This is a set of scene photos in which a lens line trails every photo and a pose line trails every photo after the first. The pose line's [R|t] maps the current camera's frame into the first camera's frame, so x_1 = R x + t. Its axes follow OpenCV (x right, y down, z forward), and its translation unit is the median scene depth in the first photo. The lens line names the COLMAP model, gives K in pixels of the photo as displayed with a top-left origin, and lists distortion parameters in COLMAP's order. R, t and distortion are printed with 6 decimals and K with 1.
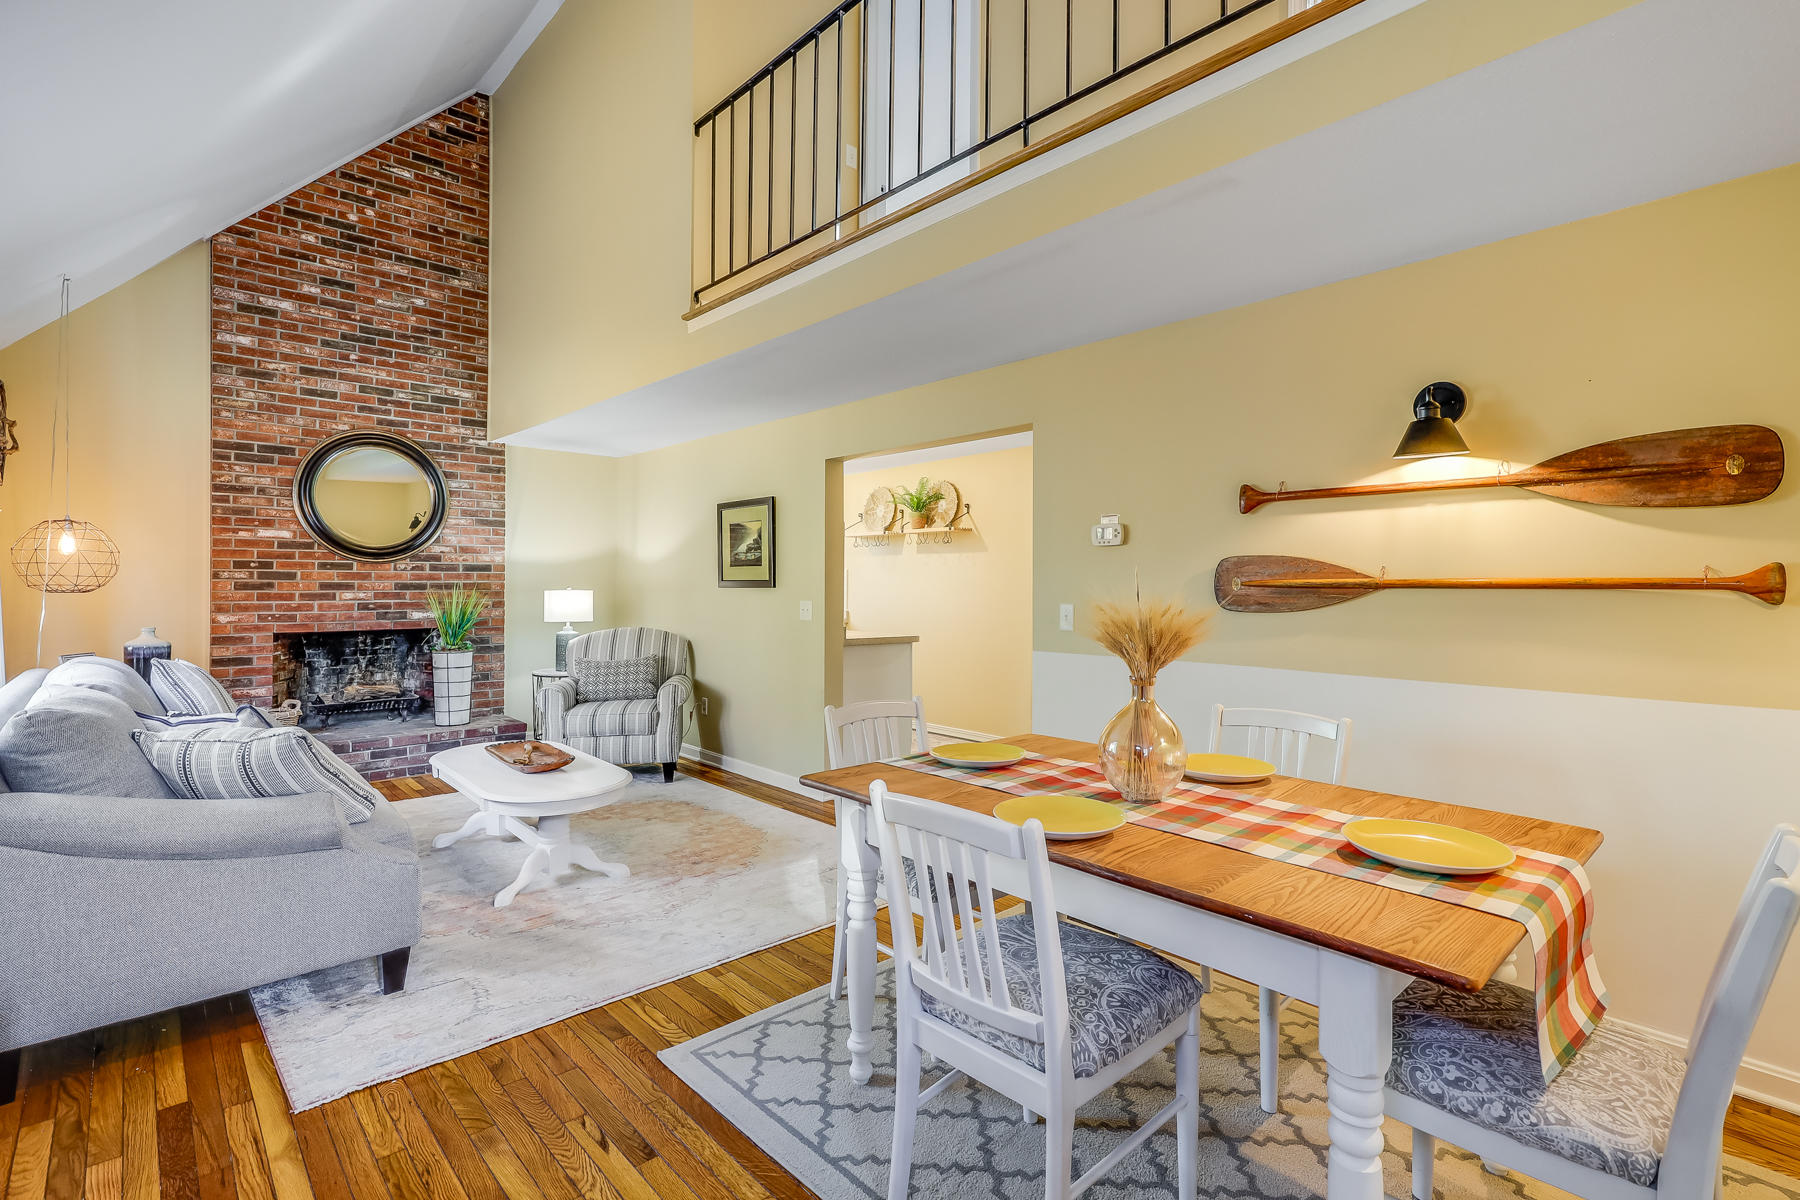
lens RADIAL K [[823.3, 0, 910.1], [0, 823.3, 596.0], [0, 0, 1]] dist [0.001724, 0.000354]
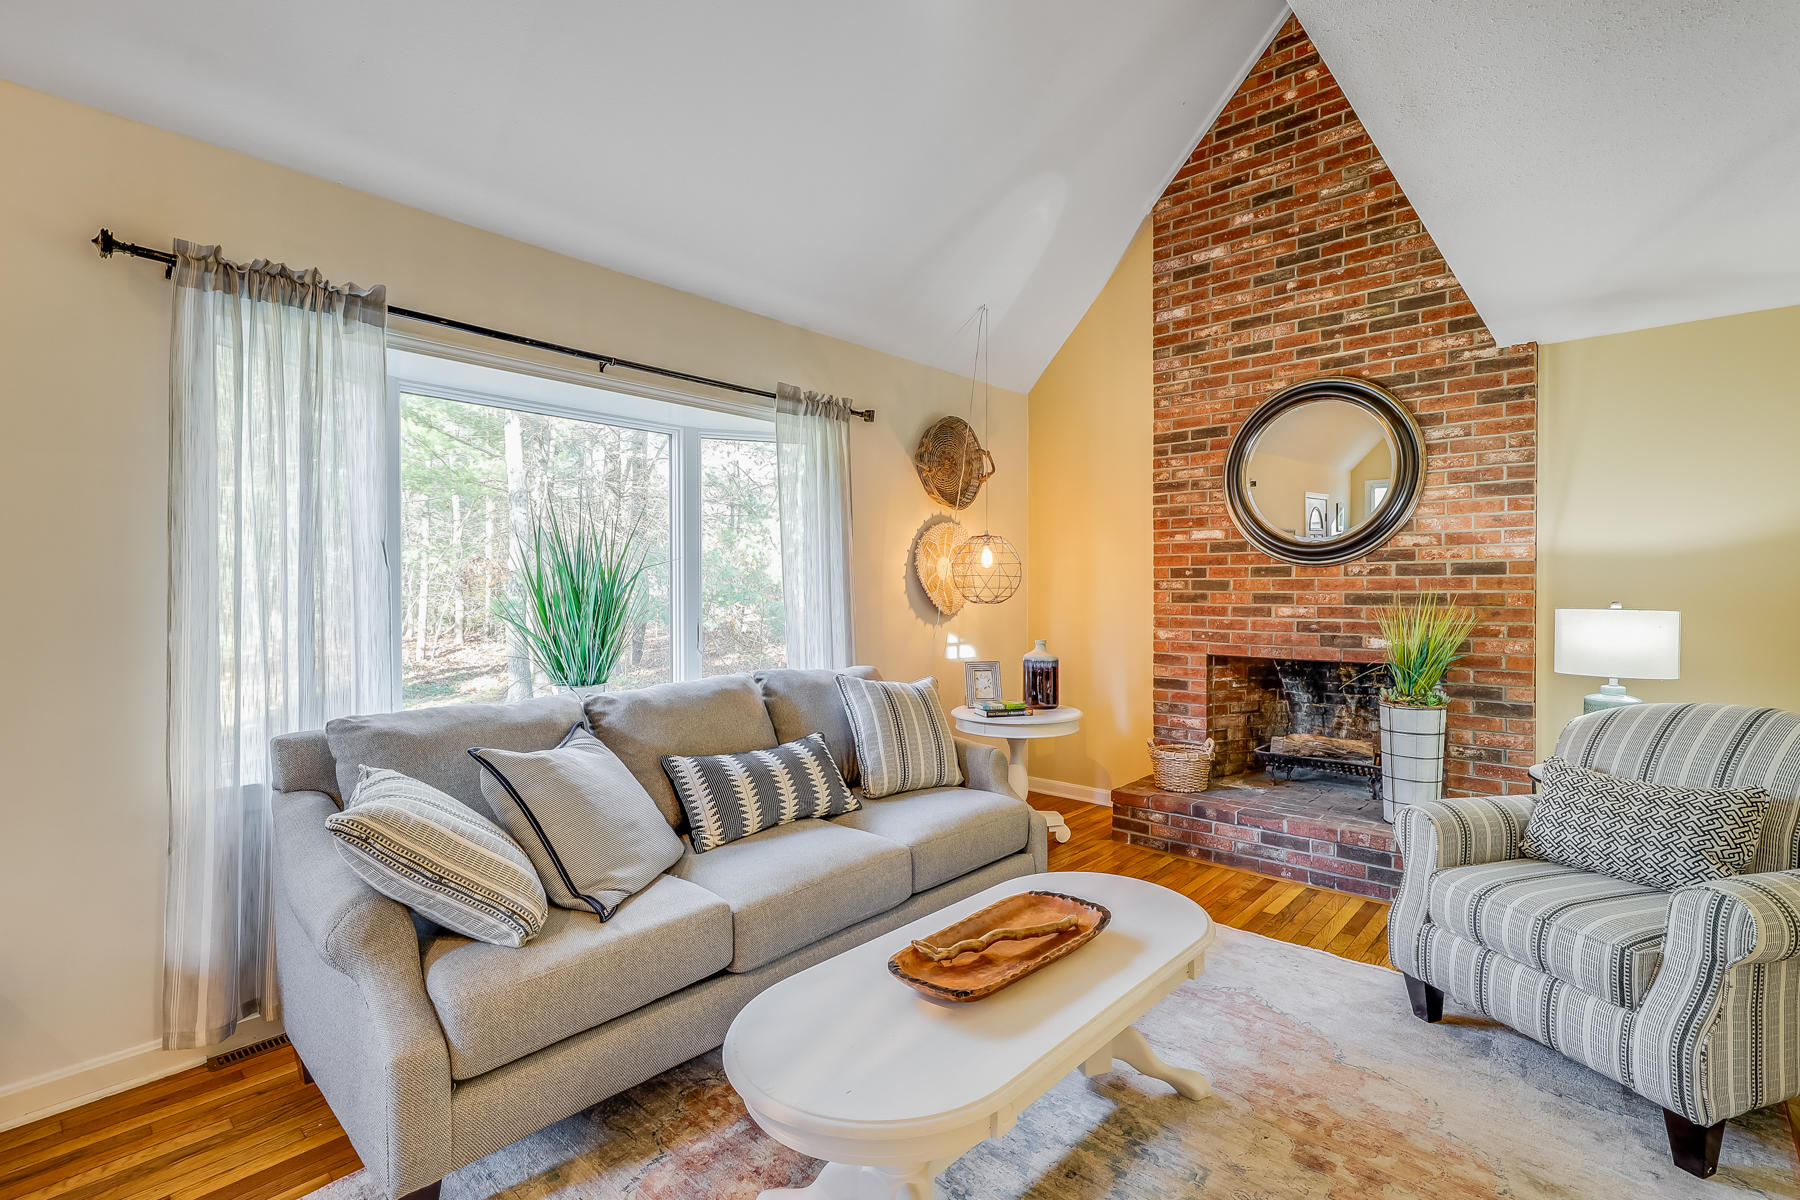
lens RADIAL K [[823.3, 0, 910.1], [0, 823.3, 596.0], [0, 0, 1]] dist [0.001724, 0.000354]
pose [[0.094204, 0.003865, -0.995545, 0.022695], [-0.013676, 0.999903, 0.002588, -0.011390], [0.995459, 0.013371, 0.094247, 0.595035]]
